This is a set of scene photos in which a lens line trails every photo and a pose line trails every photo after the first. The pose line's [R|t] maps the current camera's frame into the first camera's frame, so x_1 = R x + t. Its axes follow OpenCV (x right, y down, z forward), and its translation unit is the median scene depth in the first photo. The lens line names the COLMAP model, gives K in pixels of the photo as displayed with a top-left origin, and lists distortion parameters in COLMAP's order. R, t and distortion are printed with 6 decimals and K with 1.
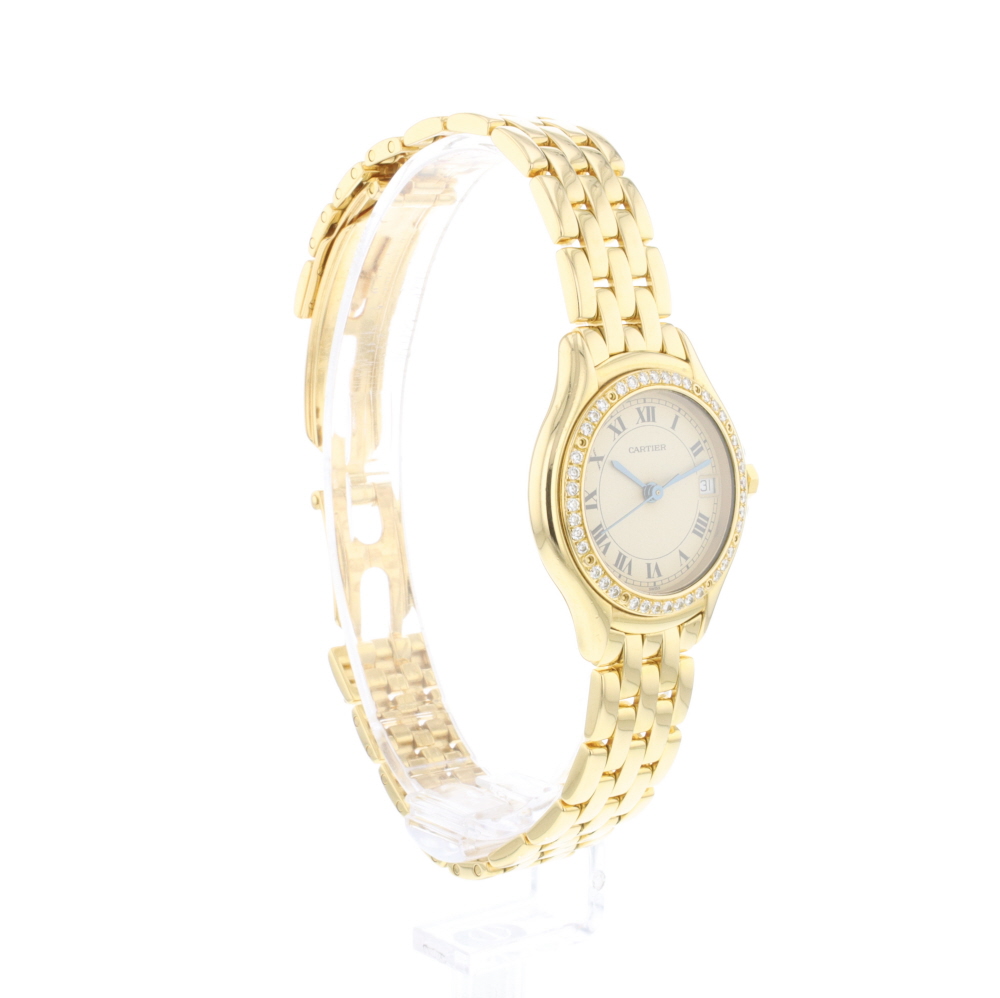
lens RADIAL K [[1954.1, 0, 500.0], [0, 1954.1, 499.0], [0, 0, 1]] dist [0.342563, 0.014869]
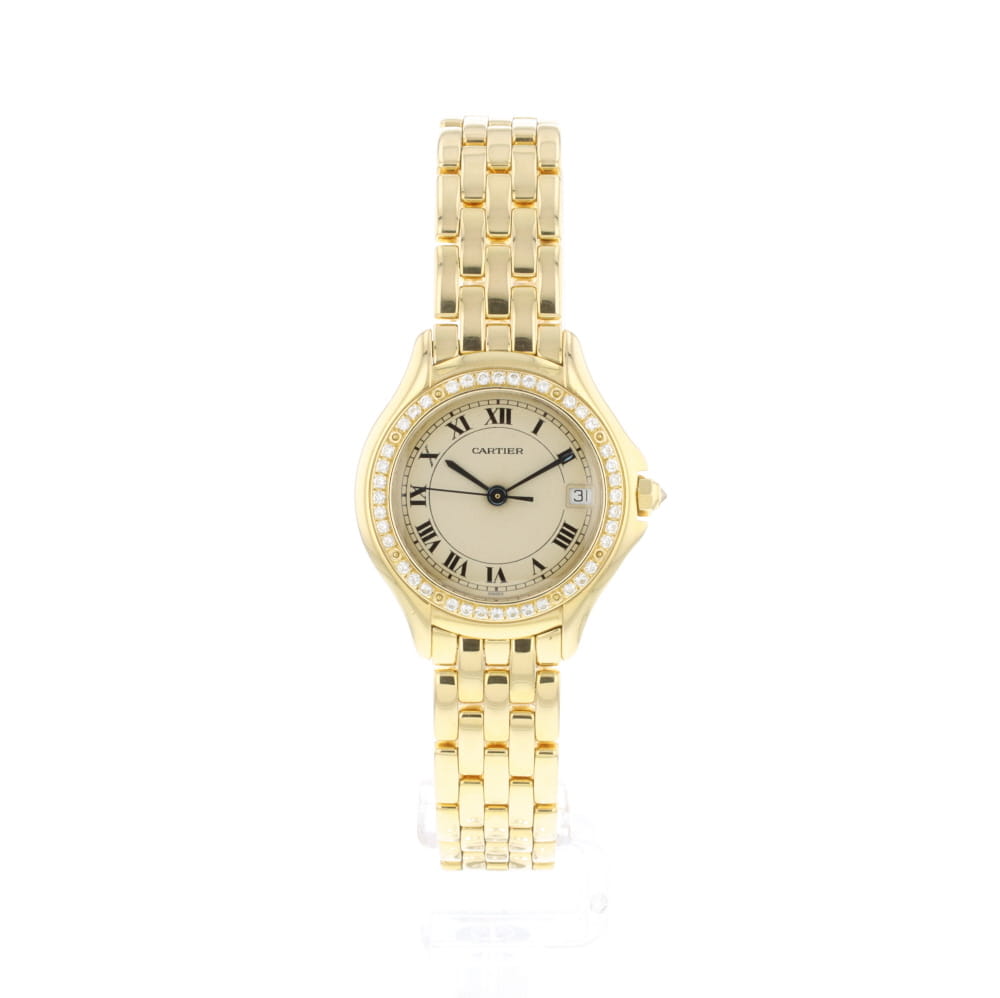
lens RADIAL K [[1954.1, 0, 500.0], [0, 1954.1, 499.0], [0, 0, 1]] dist [0.342563, 0.014869]
pose [[0.793244, 0.081862, -0.603377, 0.670293], [-0.090270, 0.995782, 0.016425, -0.017915], [0.602176, 0.041438, 0.797287, 0.220571]]
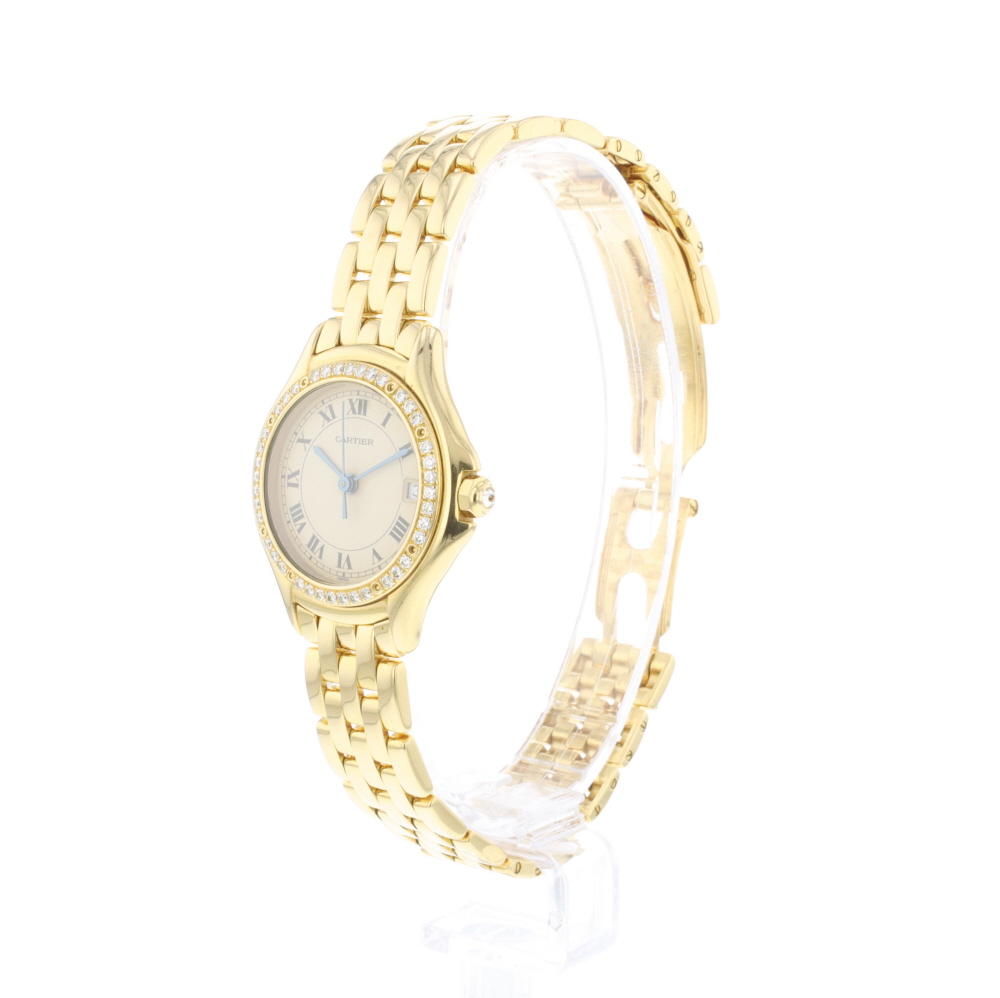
lens RADIAL K [[1954.1, 0, 500.0], [0, 1954.1, 499.0], [0, 0, 1]] dist [0.342563, 0.014869]
pose [[0.264687, 0.122658, -0.956502, 1.064273], [-0.151714, 0.984822, 0.084307, -0.092588], [0.952325, 0.122800, 0.279279, 0.794482]]
